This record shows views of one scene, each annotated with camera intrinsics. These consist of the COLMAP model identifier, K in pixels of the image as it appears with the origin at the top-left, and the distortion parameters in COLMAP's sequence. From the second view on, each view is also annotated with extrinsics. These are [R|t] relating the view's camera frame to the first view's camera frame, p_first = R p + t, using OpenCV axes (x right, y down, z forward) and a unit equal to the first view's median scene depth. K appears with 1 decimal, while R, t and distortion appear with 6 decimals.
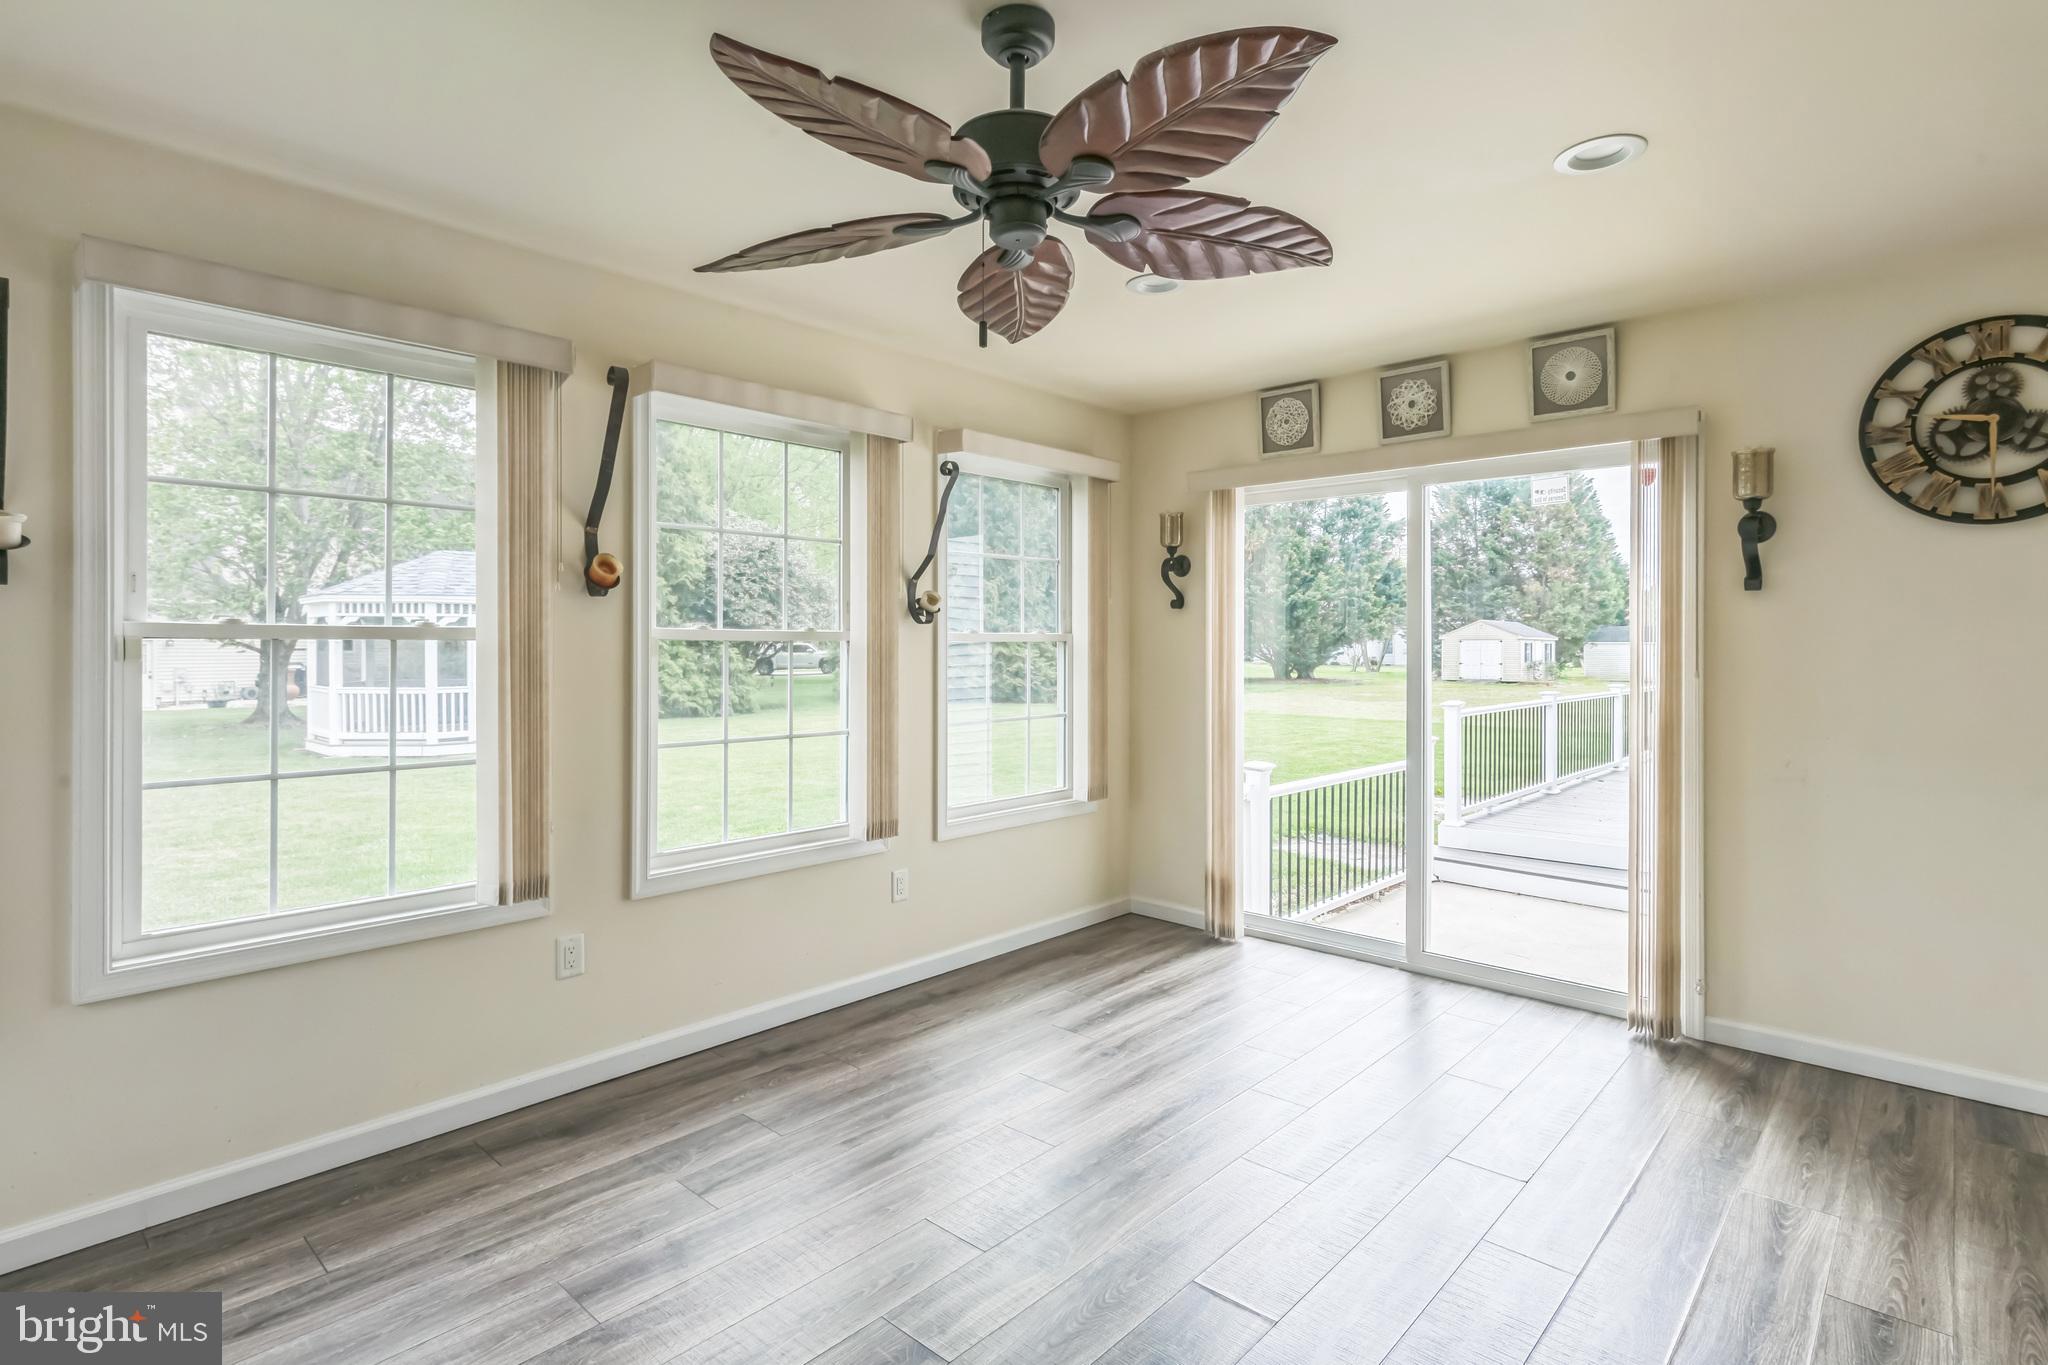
lens RADIAL K [[1029.7, 0, 1022.0], [0, 1029.7, 668.2], [0, 0, 1]] dist [0.001752, -0.001643]
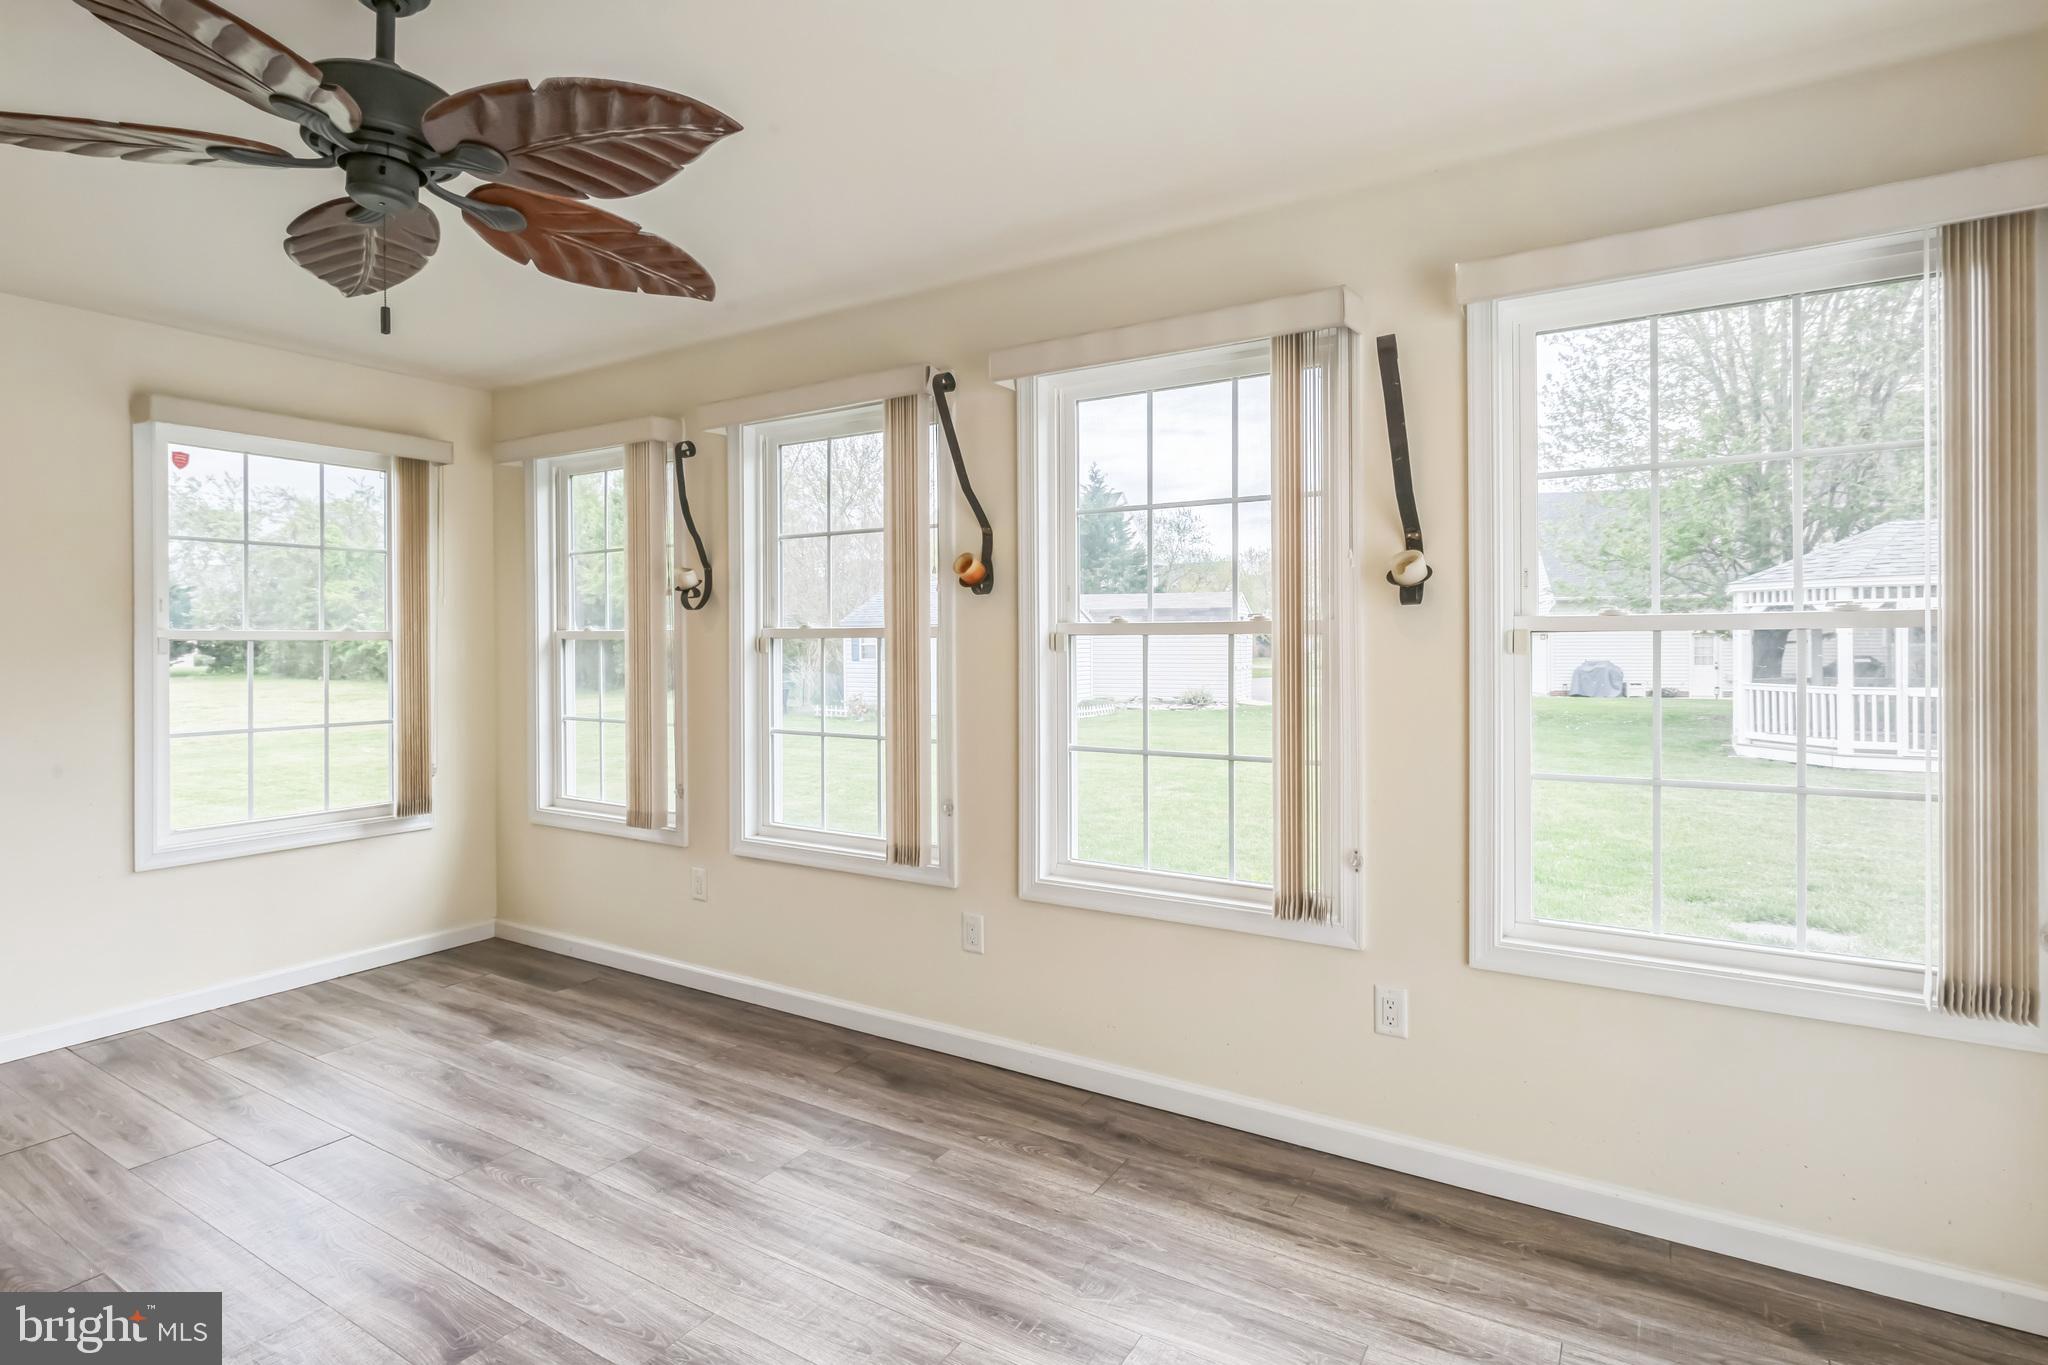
lens RADIAL K [[1029.7, 0, 1029.6], [0, 1029.7, 645.6], [0, 0, 1]] dist [0.001752, -0.001643]
pose [[0.177802, 0.001256, -0.984066, 0.581370], [-0.015317, 0.999882, -0.001491, -0.015241], [0.983947, 0.015338, 0.177800, 0.808076]]
